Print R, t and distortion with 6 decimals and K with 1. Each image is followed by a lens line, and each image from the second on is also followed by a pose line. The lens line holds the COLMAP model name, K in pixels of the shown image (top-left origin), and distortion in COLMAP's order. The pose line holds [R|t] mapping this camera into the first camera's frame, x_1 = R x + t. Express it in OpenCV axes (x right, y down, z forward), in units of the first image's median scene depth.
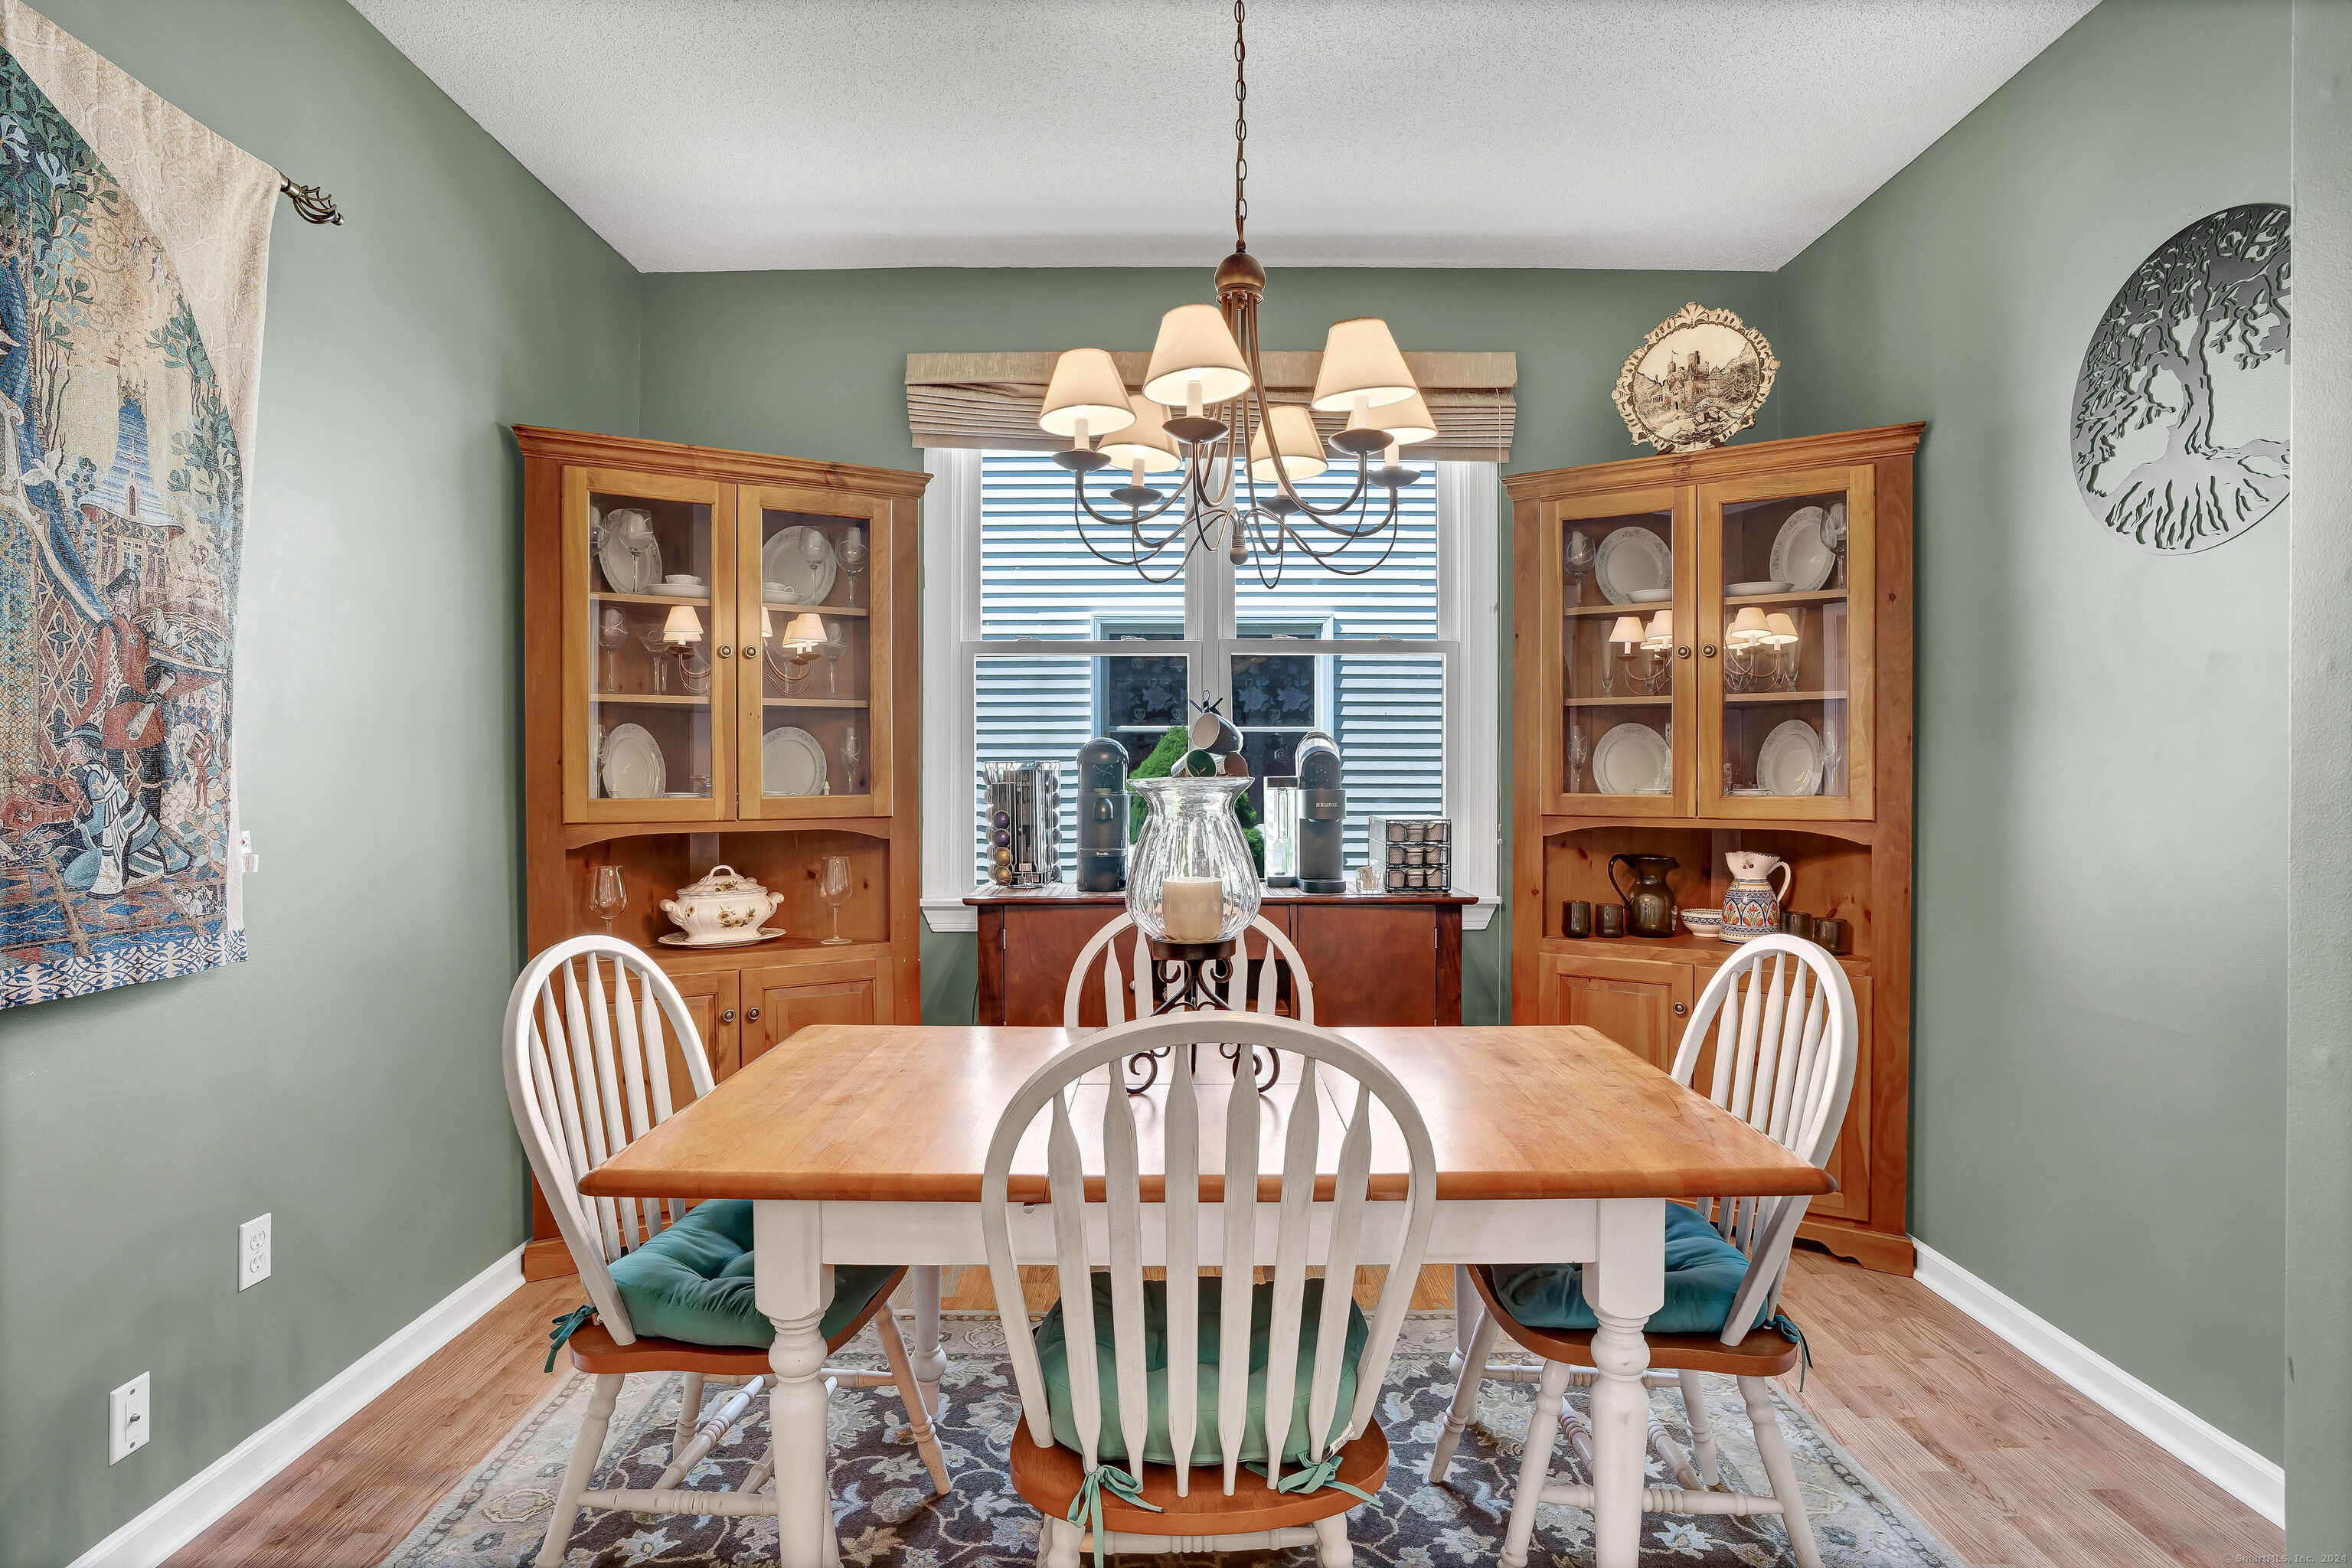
lens RADIAL K [[1218.6, 0, 1171.5], [0, 1218.6, 785.4], [0, 0, 1]] dist [-0.024464, 0.006593]
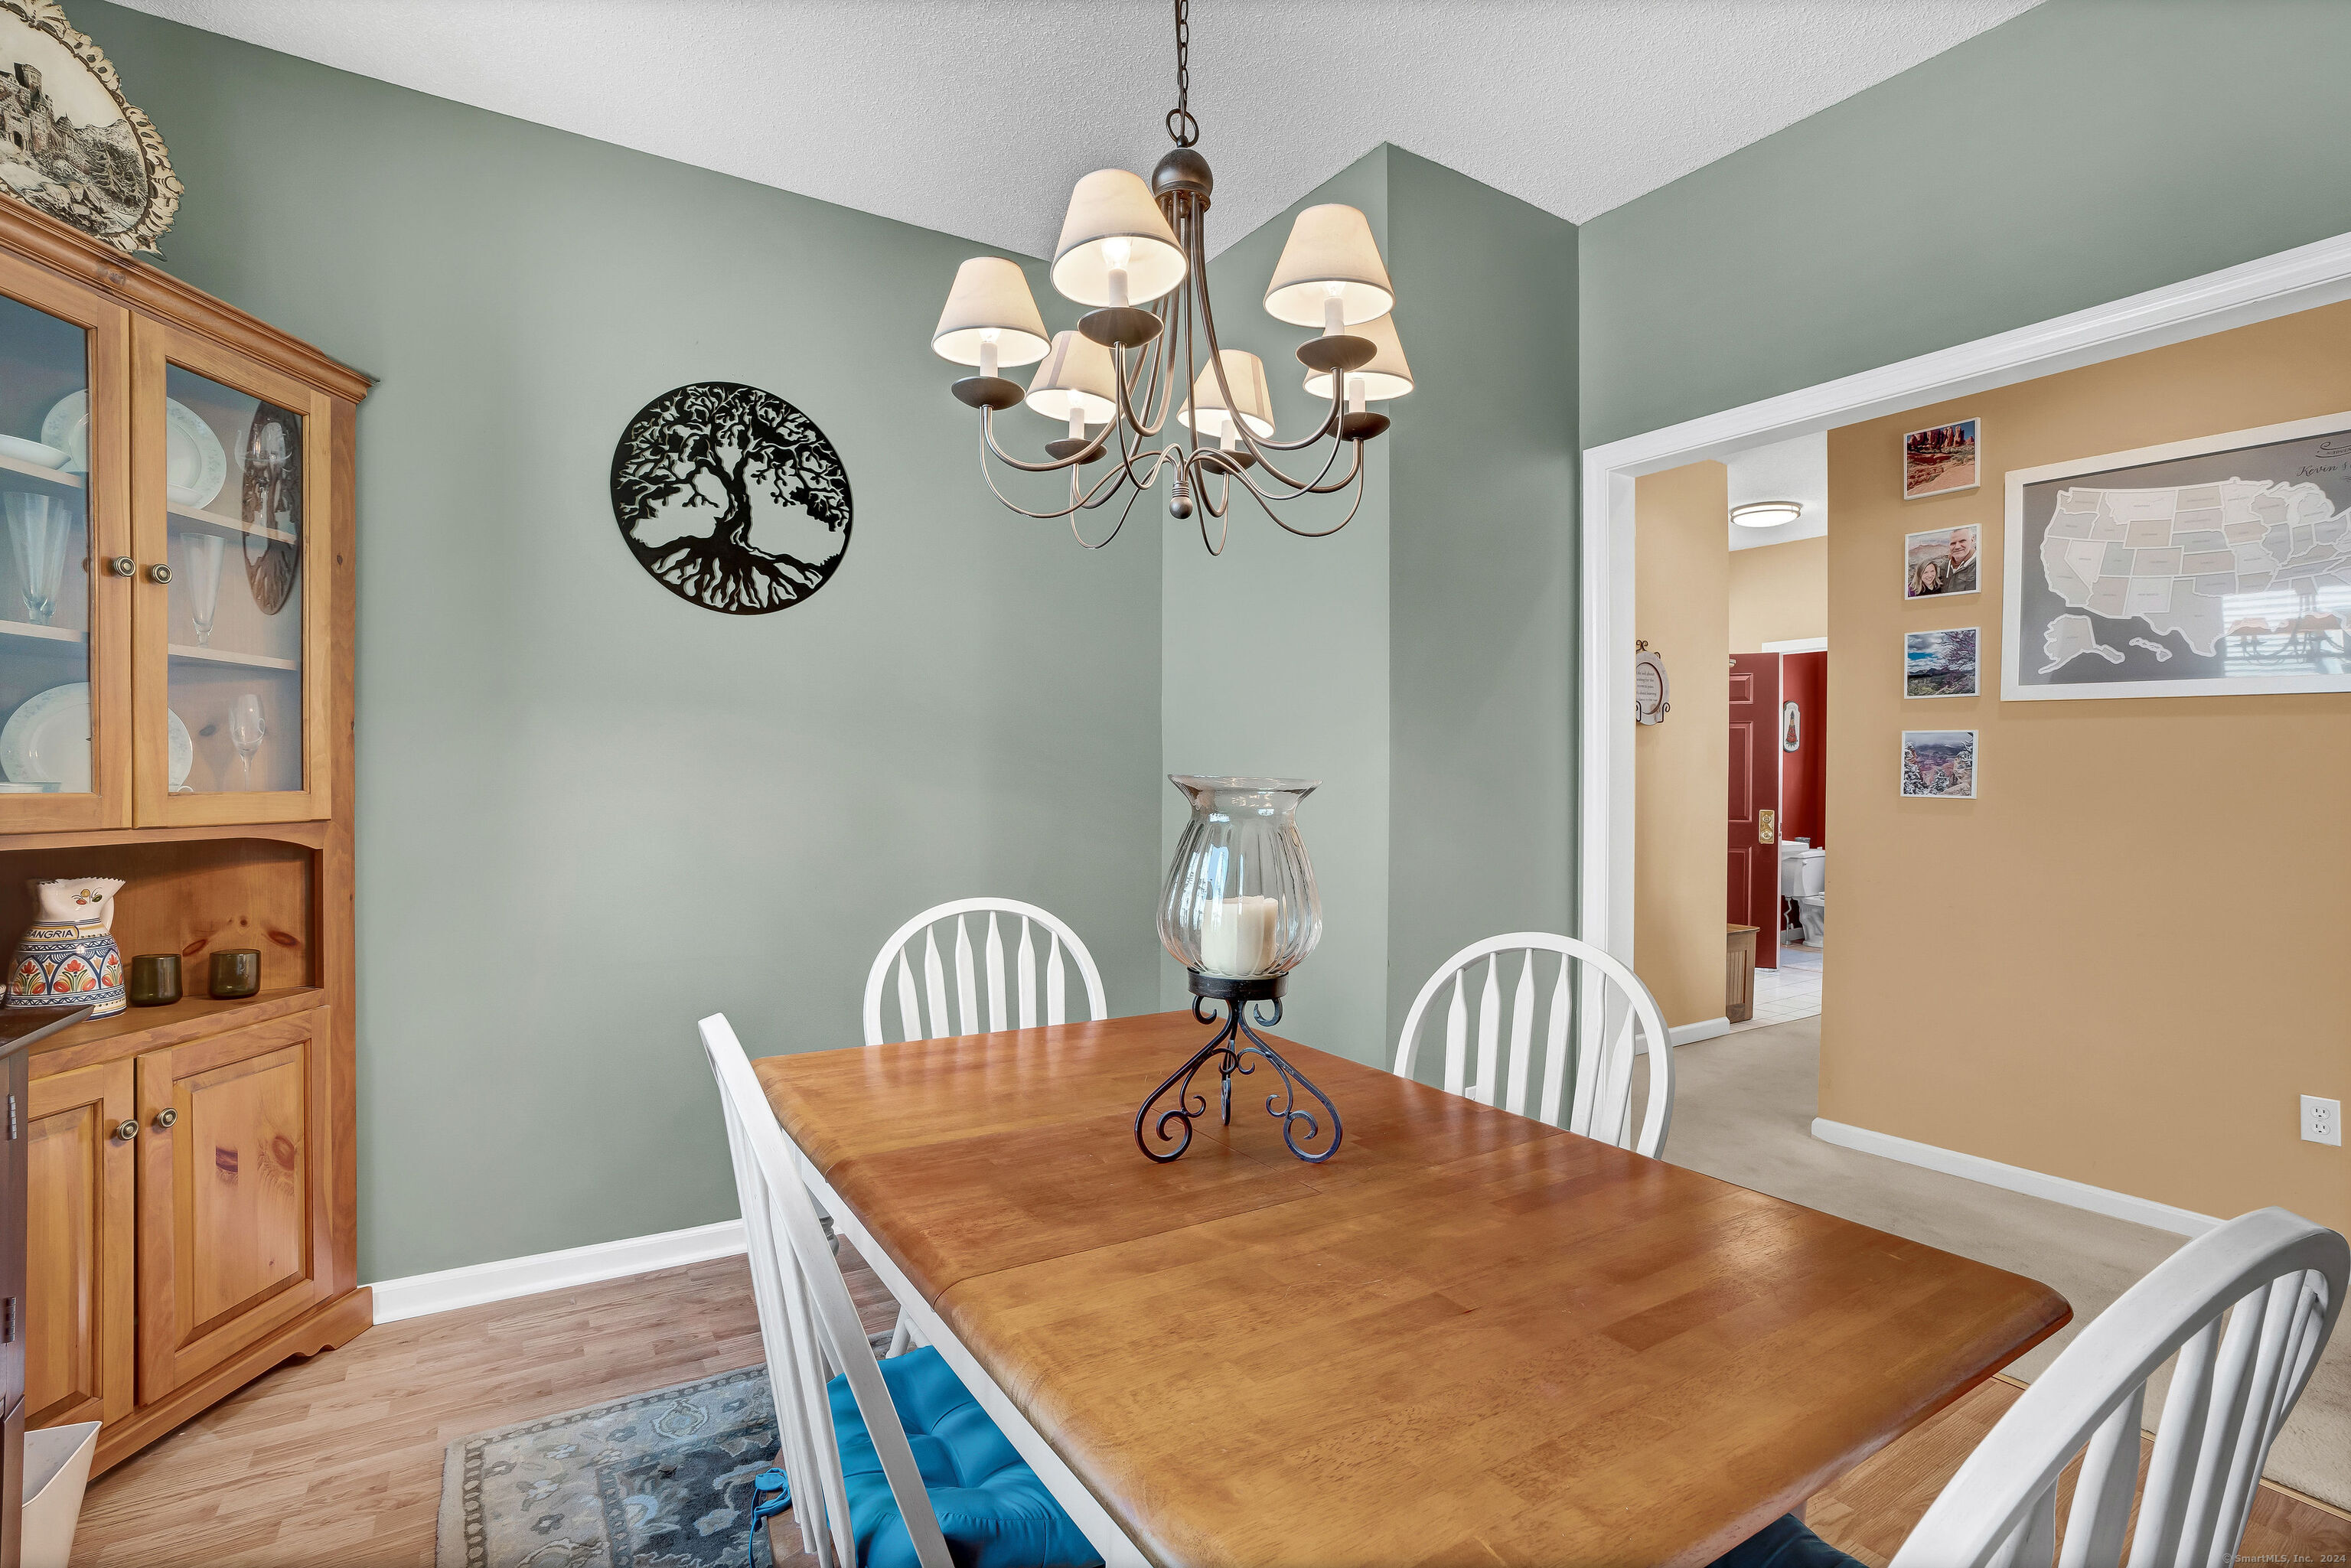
lens RADIAL K [[1095.6, 0, 1166.7], [0, 1095.6, 782.8], [0, 0, 1]] dist [-0.039571, 0.002159]
pose [[-0.548647, -0.007654, 0.836019, -0.345373], [-0.003212, 0.999970, 0.007047, -0.003434], [-0.836048, 0.001182, -0.548655, 0.874114]]
